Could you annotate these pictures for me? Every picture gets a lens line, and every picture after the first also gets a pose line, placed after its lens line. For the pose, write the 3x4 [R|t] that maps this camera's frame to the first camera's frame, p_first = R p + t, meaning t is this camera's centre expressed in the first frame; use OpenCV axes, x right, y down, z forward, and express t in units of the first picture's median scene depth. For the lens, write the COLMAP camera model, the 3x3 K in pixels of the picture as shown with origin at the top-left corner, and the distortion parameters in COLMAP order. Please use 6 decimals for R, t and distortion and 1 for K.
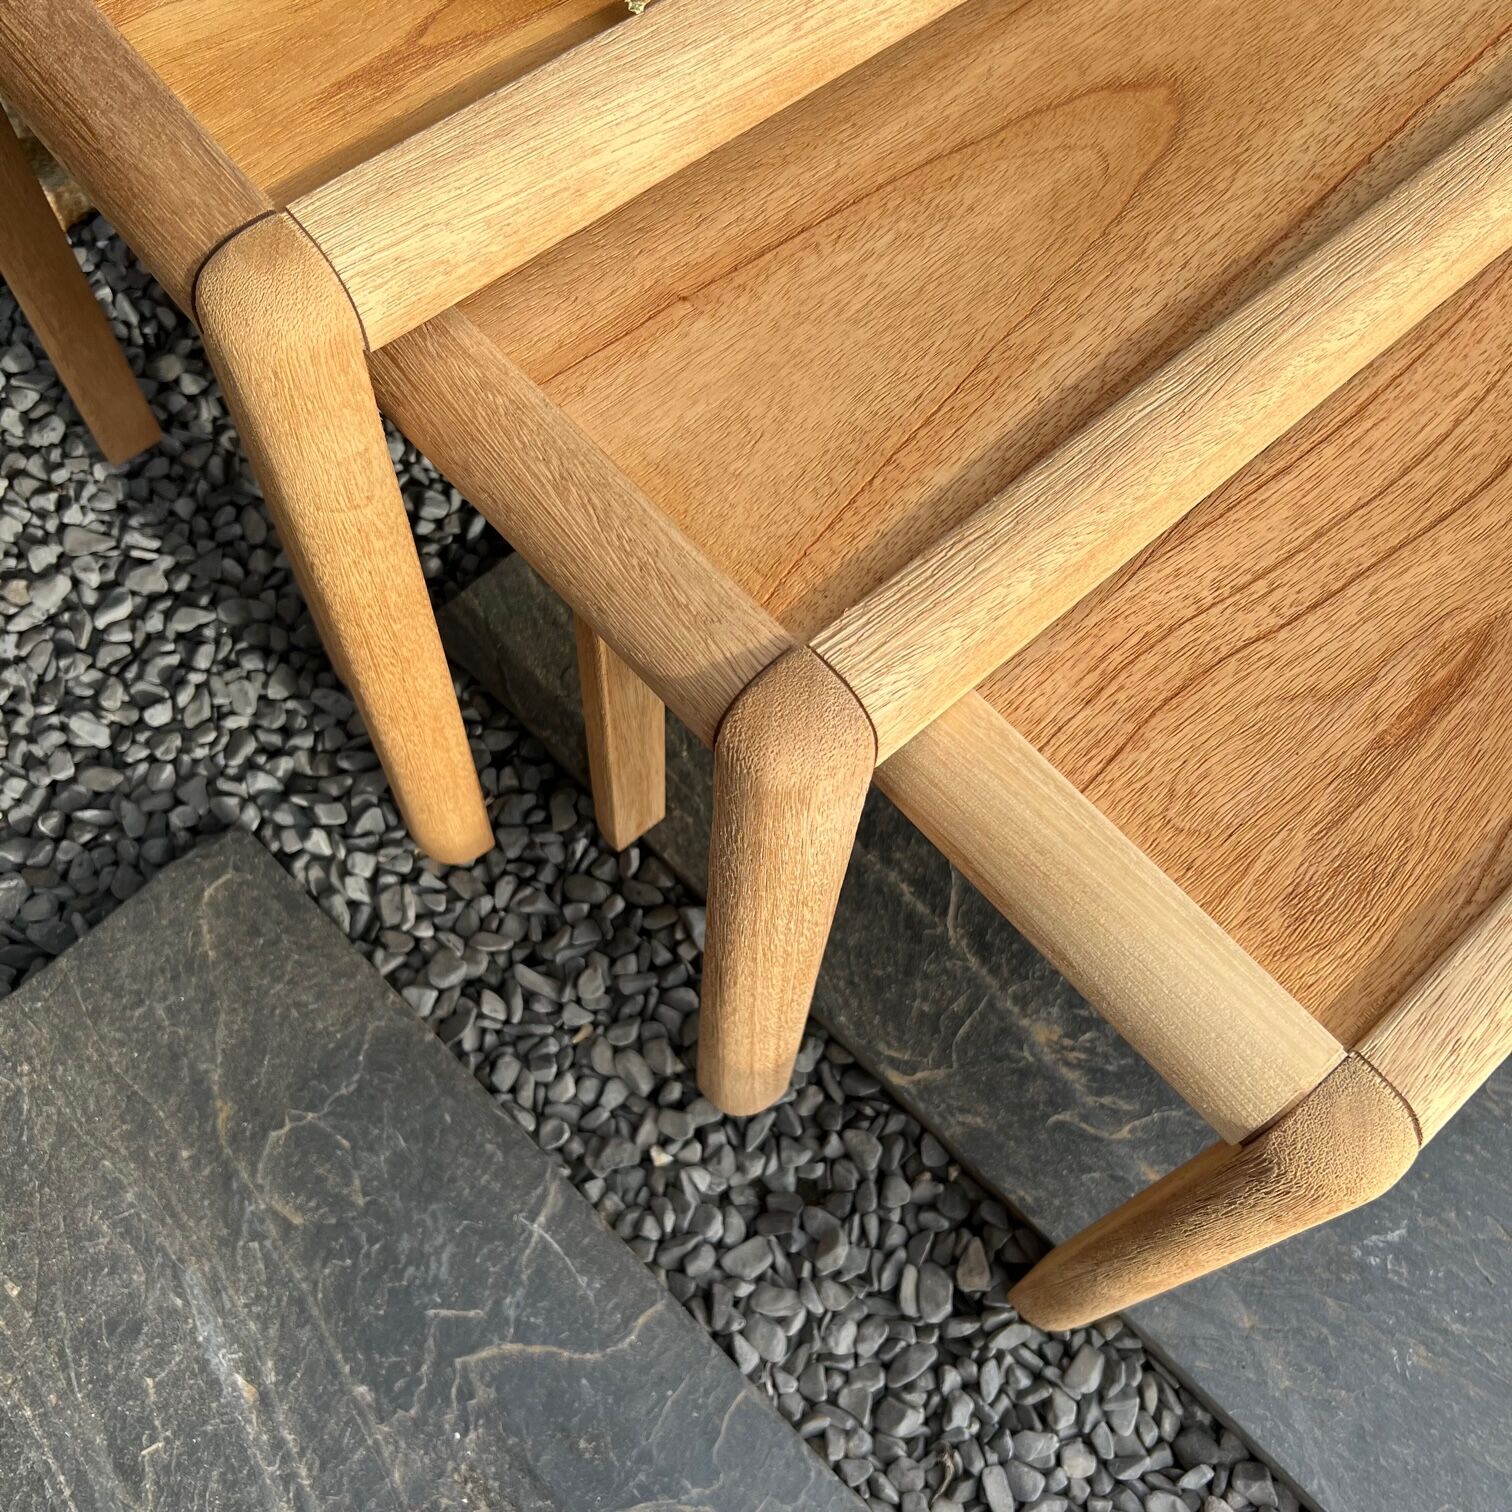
lens RADIAL K [[1524.2, 0, 751.4], [0, 1524.2, 764.2], [0, 0, 1]] dist [0.026154, -0.037483]
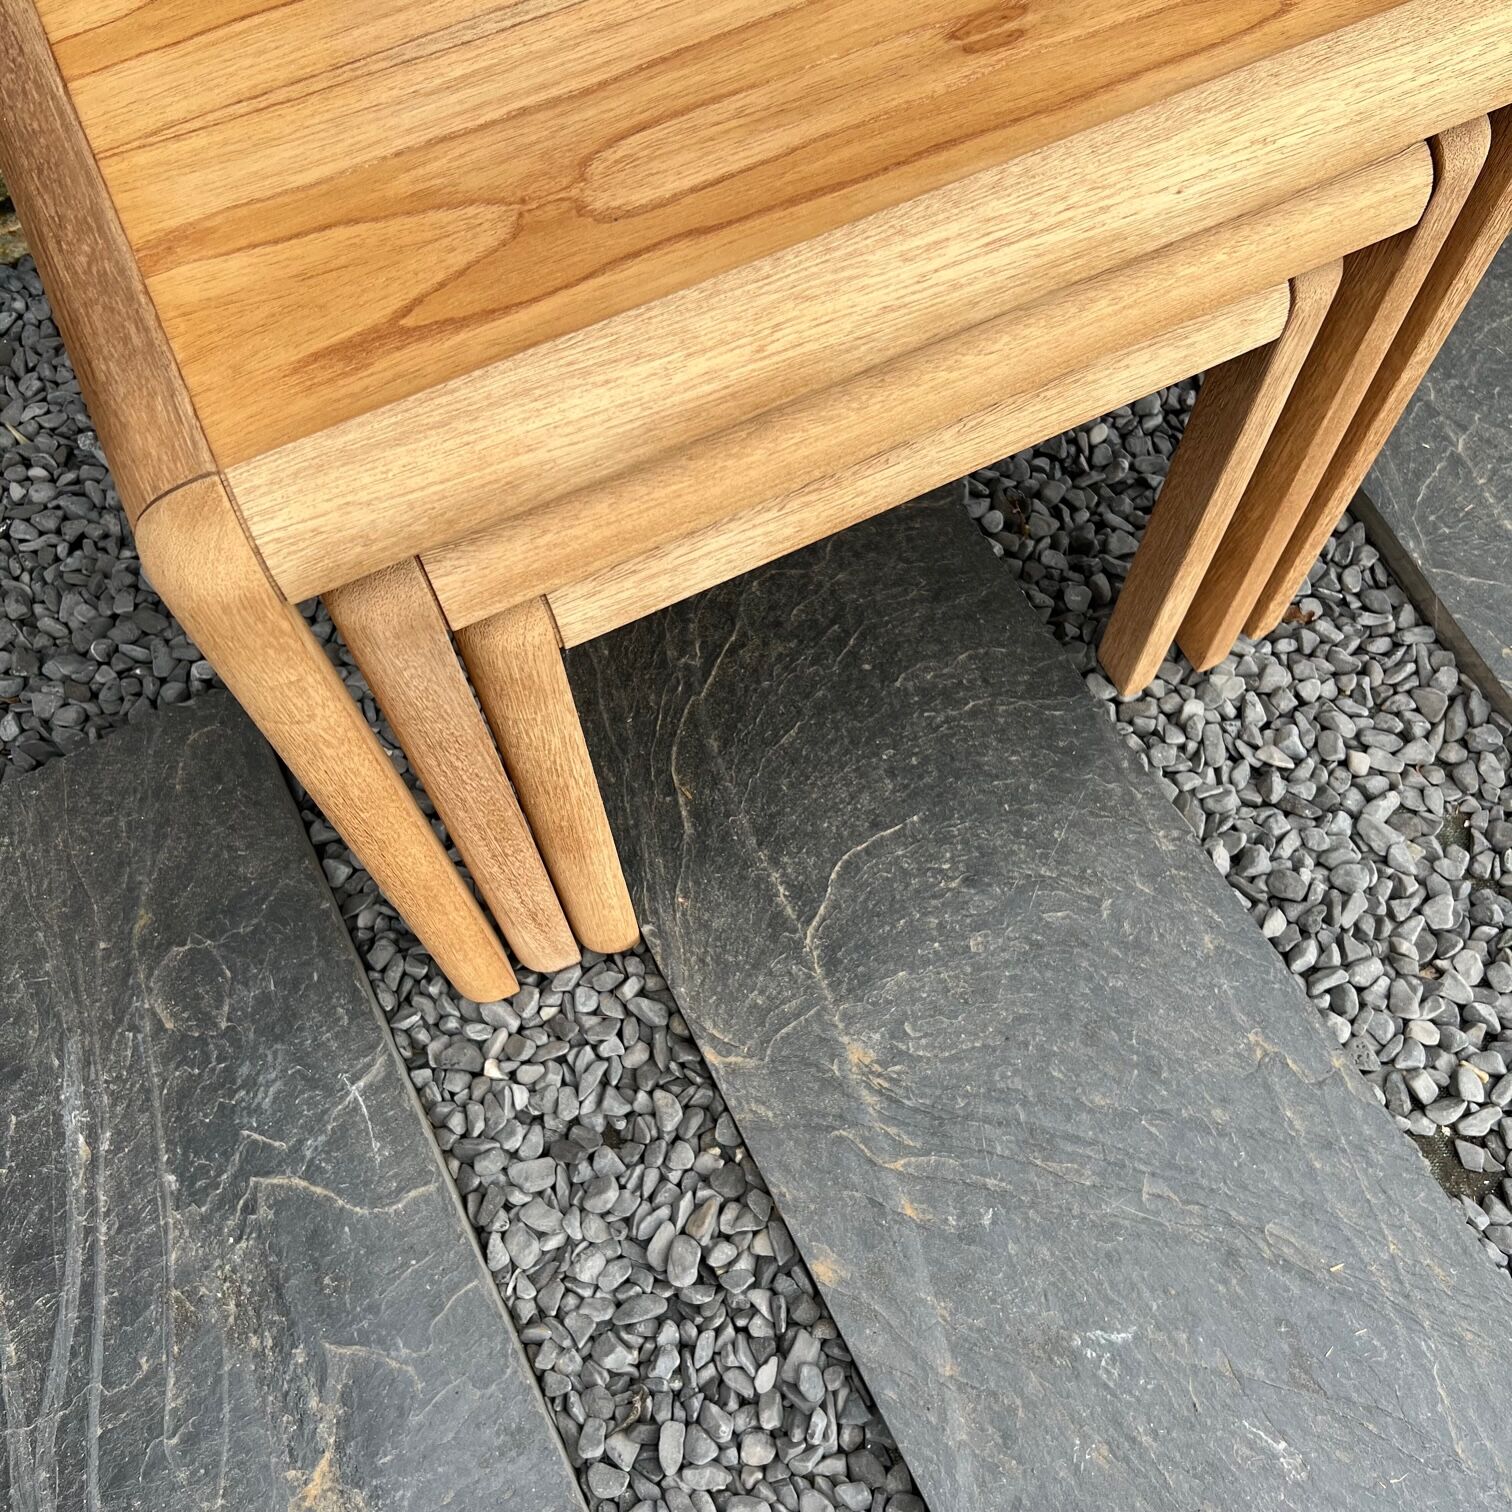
lens RADIAL K [[1524.2, 0, 751.4], [0, 1524.2, 764.2], [0, 0, 1]] dist [0.026154, -0.037483]
pose [[0.951517, 0.242276, -0.189521, 0.286738], [-0.242004, 0.969955, 0.024937, -0.027956], [0.189868, 0.022137, 0.981560, -0.055169]]
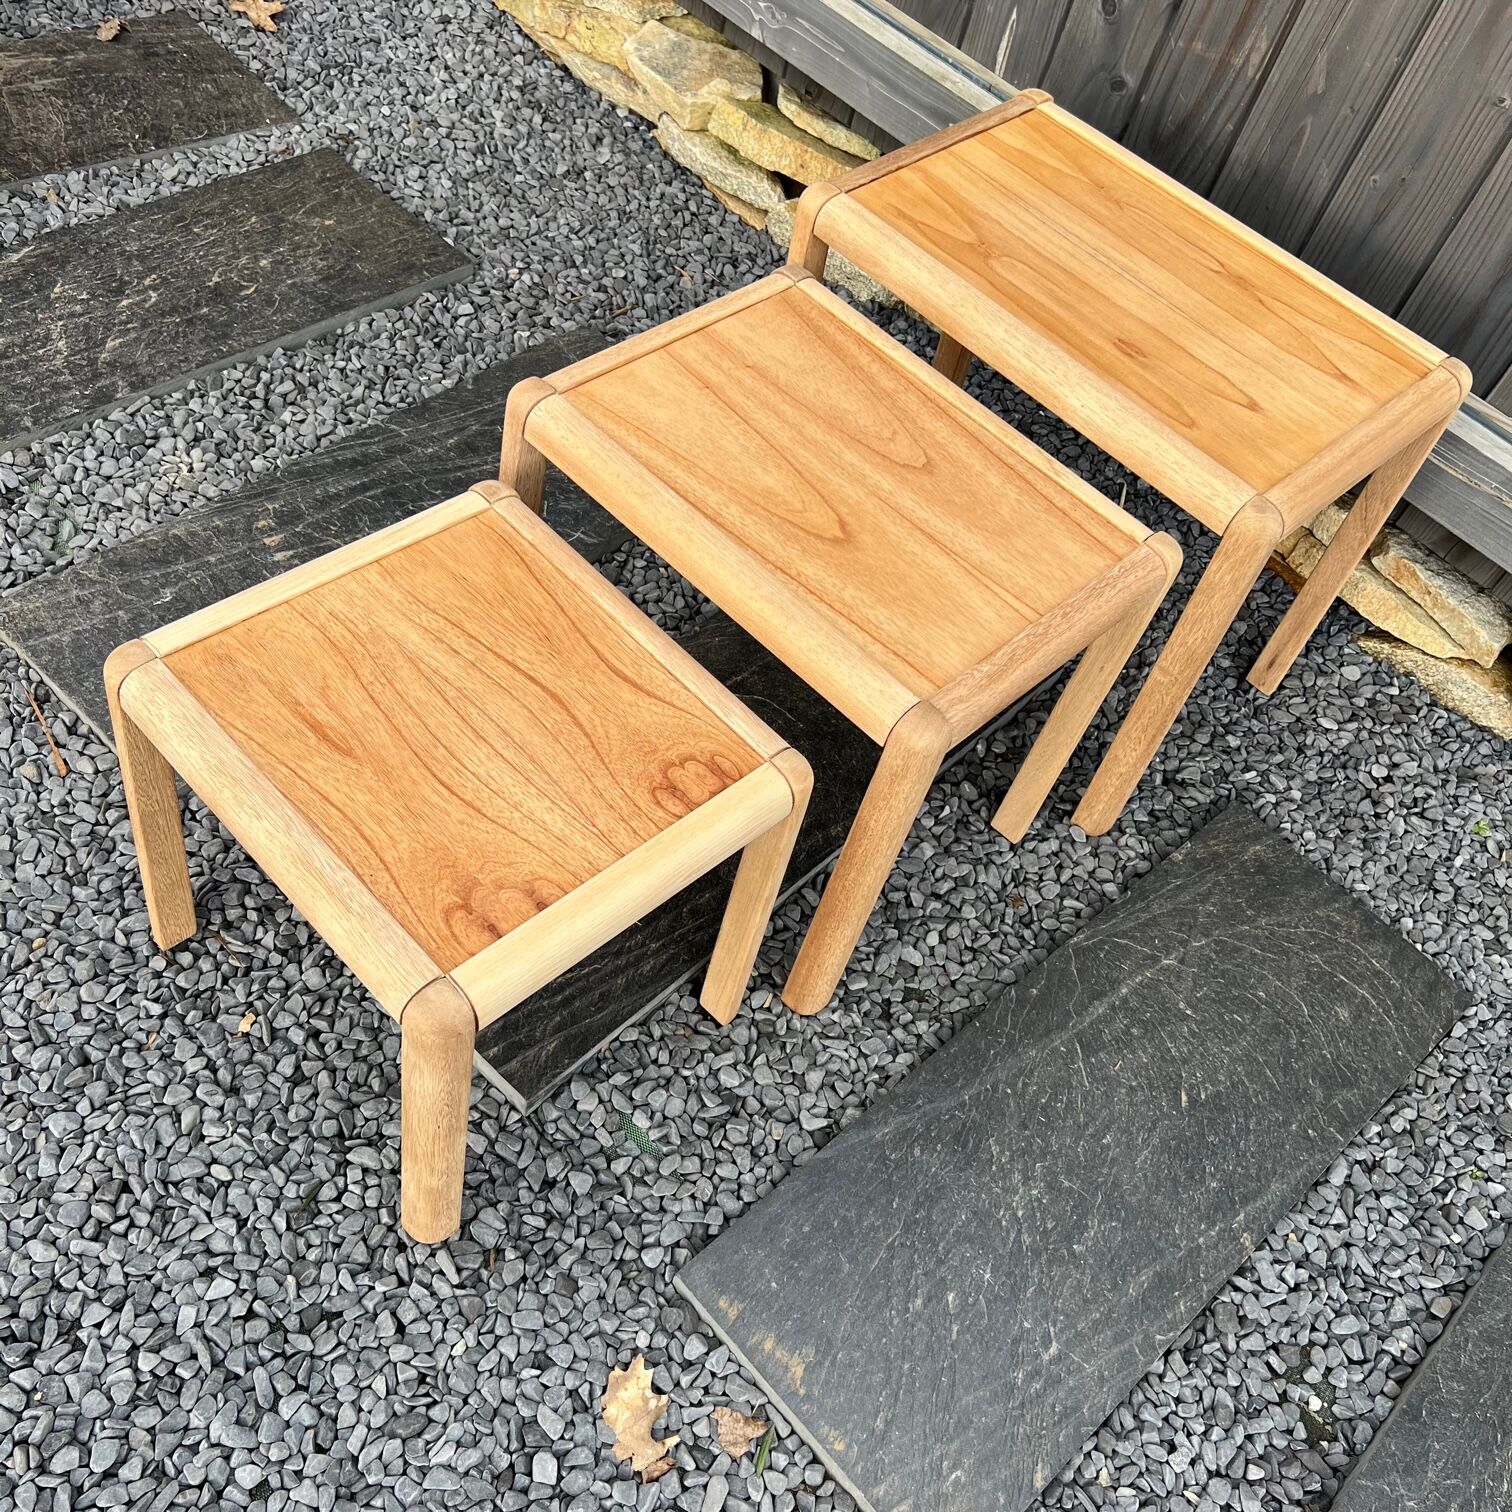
lens RADIAL K [[1532.2, 0, 746.8], [0, 1532.2, 760.5], [0, 0, 1]] dist [0.004824, 0.003950]
pose [[0.050872, 0.763479, -0.643825, 1.621809], [-0.965500, 0.202447, 0.163783, -0.256486], [0.255386, 0.613281, 0.747438, -0.469824]]
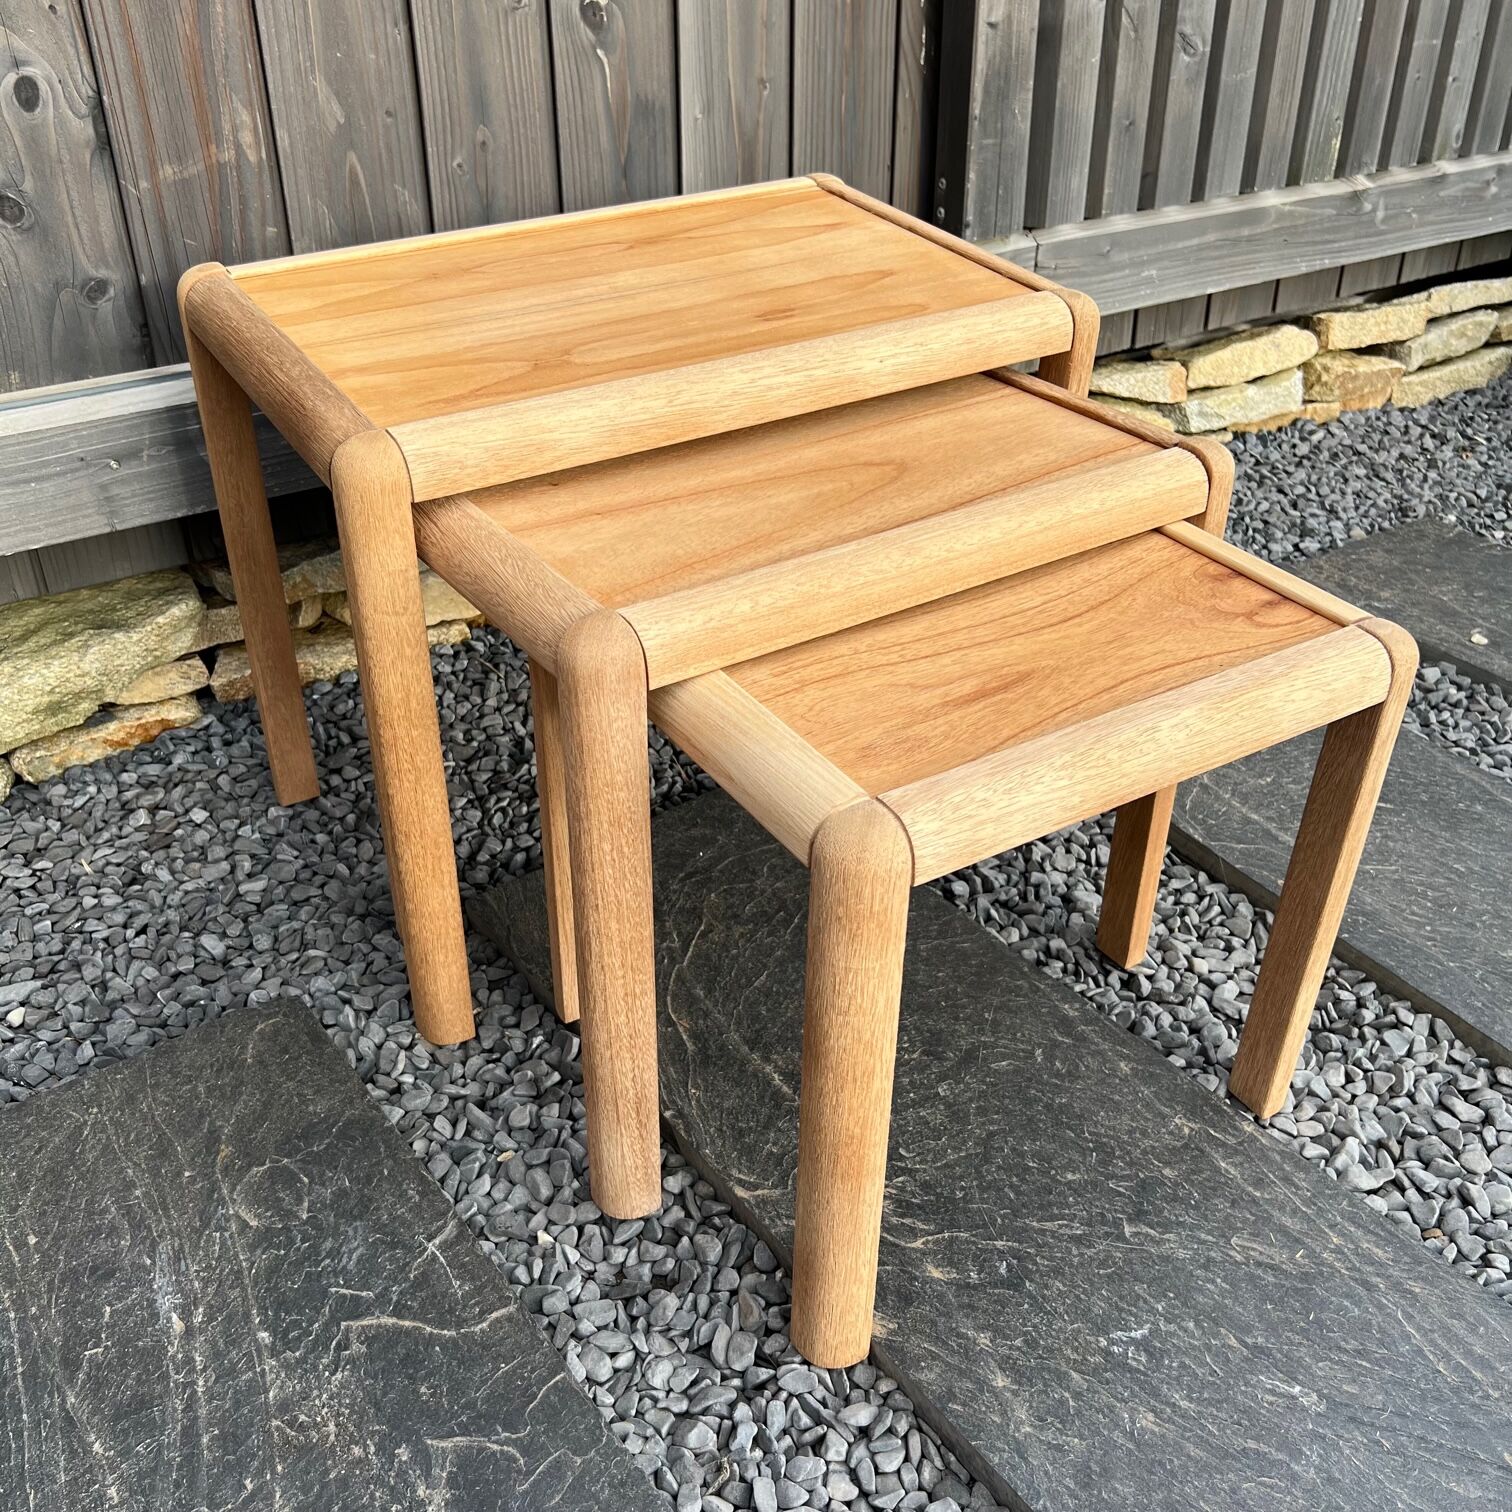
lens RADIAL K [[1532.2, 0, 746.8], [0, 1532.2, 760.5], [0, 0, 1]] dist [0.004824, 0.003950]
pose [[0.988783, 0.045186, -0.142358, 0.271543], [-0.113727, 0.845637, -0.521503, 0.579813], [0.096818, 0.531843, 0.841290, -0.243462]]
